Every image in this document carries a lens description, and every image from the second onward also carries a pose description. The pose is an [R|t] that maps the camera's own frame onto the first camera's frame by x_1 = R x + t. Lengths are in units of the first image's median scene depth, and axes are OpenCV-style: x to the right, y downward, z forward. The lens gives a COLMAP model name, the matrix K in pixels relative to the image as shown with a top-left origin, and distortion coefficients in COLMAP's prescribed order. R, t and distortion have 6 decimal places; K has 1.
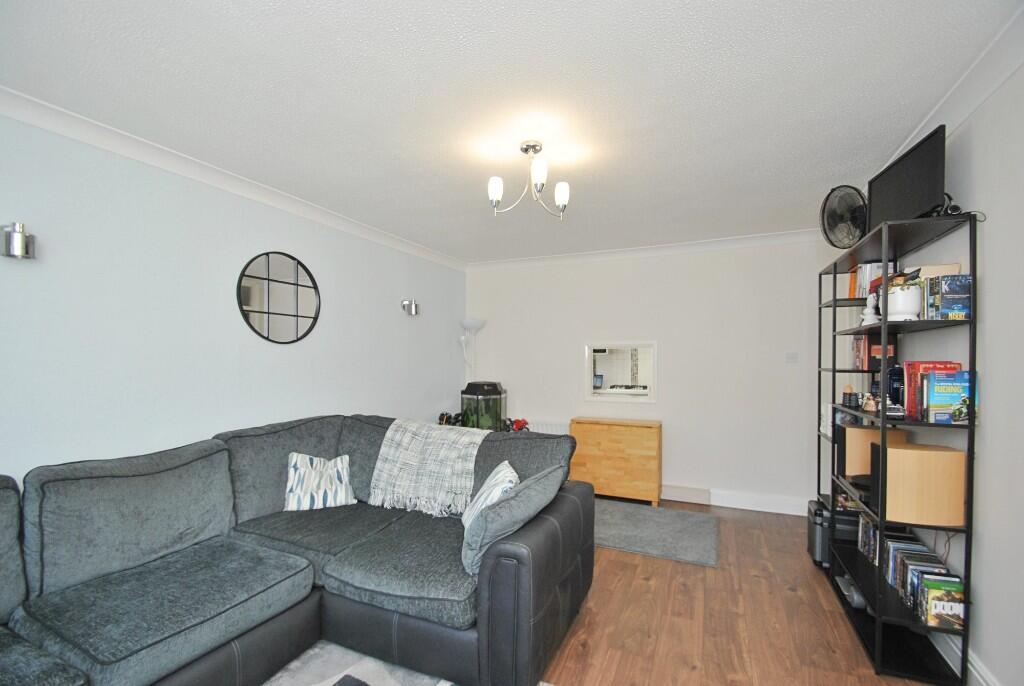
lens RADIAL K [[449.1, 0, 508.7], [0, 449.1, 352.9], [0, 0, 1]] dist [-0.000010, 0.000024]
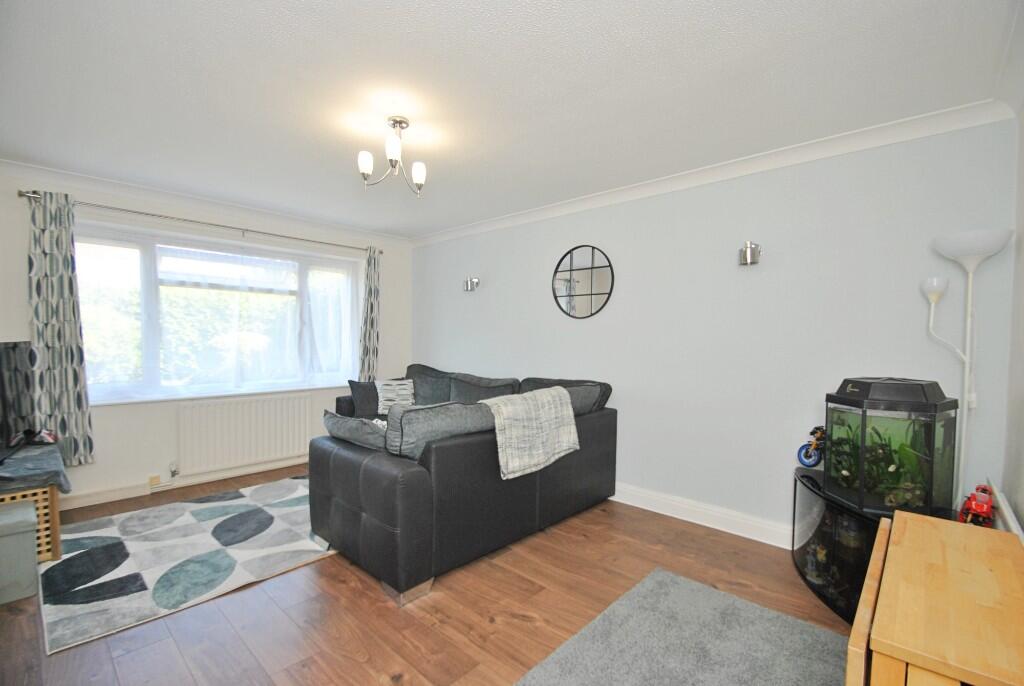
lens RADIAL K [[449.1, 0, 508.7], [0, 449.1, 352.9], [0, 0, 1]] dist [-0.000010, 0.000024]
pose [[-0.324818, 0.034150, -0.945160, 0.728839], [-0.007879, 0.999216, 0.038811, 0.027819], [0.945744, 0.020053, -0.324294, 1.178921]]
